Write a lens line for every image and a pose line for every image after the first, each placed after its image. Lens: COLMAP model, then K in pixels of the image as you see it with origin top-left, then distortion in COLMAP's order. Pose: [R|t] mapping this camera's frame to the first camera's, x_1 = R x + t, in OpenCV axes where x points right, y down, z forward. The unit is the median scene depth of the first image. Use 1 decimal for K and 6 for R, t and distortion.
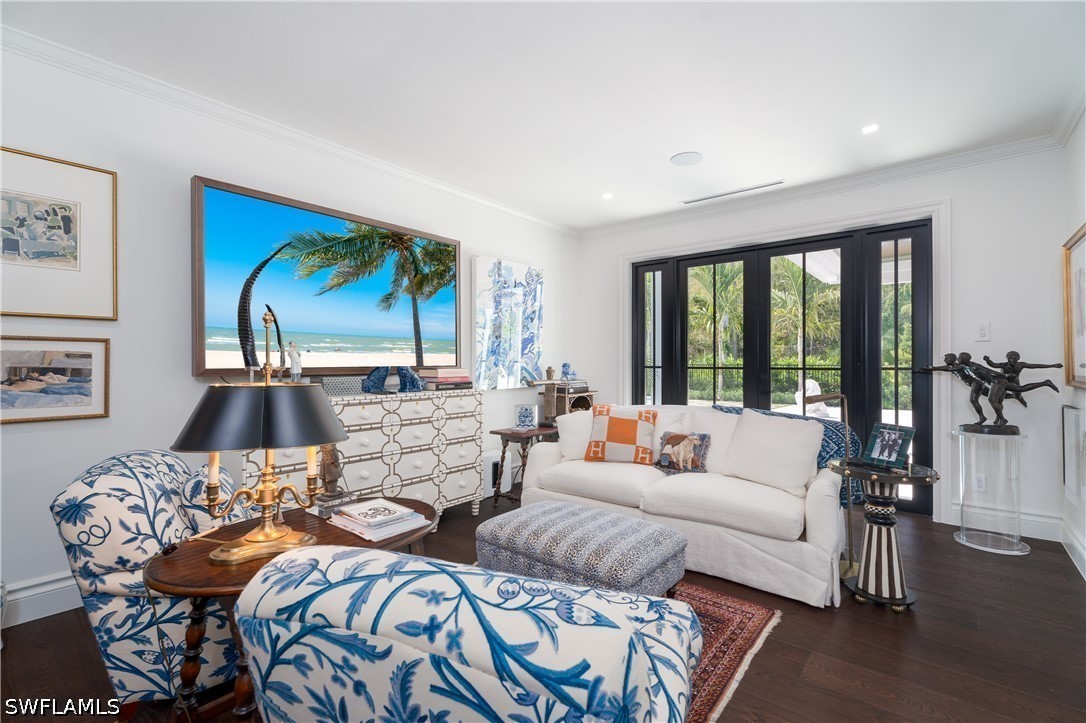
lens RADIAL K [[480.2, 0, 542.6], [0, 480.2, 355.9], [0, 0, 1]] dist [0.012443, 0.000247]
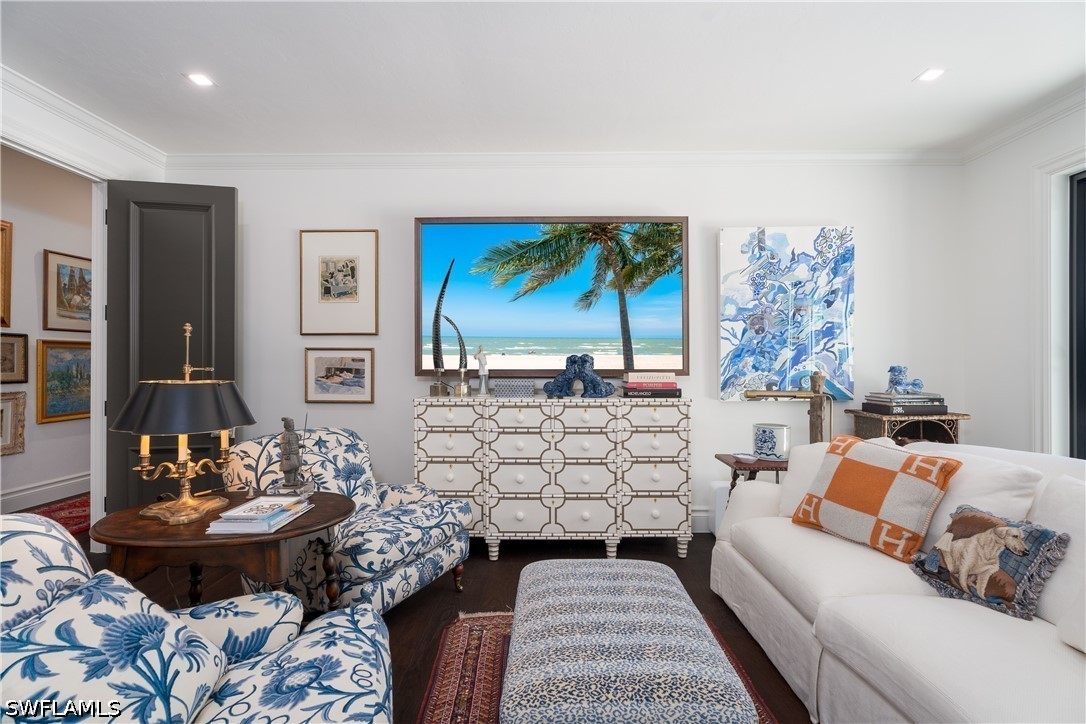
lens RADIAL K [[481.2, 0, 545.0], [0, 481.2, 364.1], [0, 0, 1]] dist [-0.000694, -0.000108]
pose [[0.631471, -0.001677, -0.775398, 0.374013], [0.009769, 0.999935, 0.005793, 0.006031], [0.775338, -0.011233, 0.631446, 0.364870]]
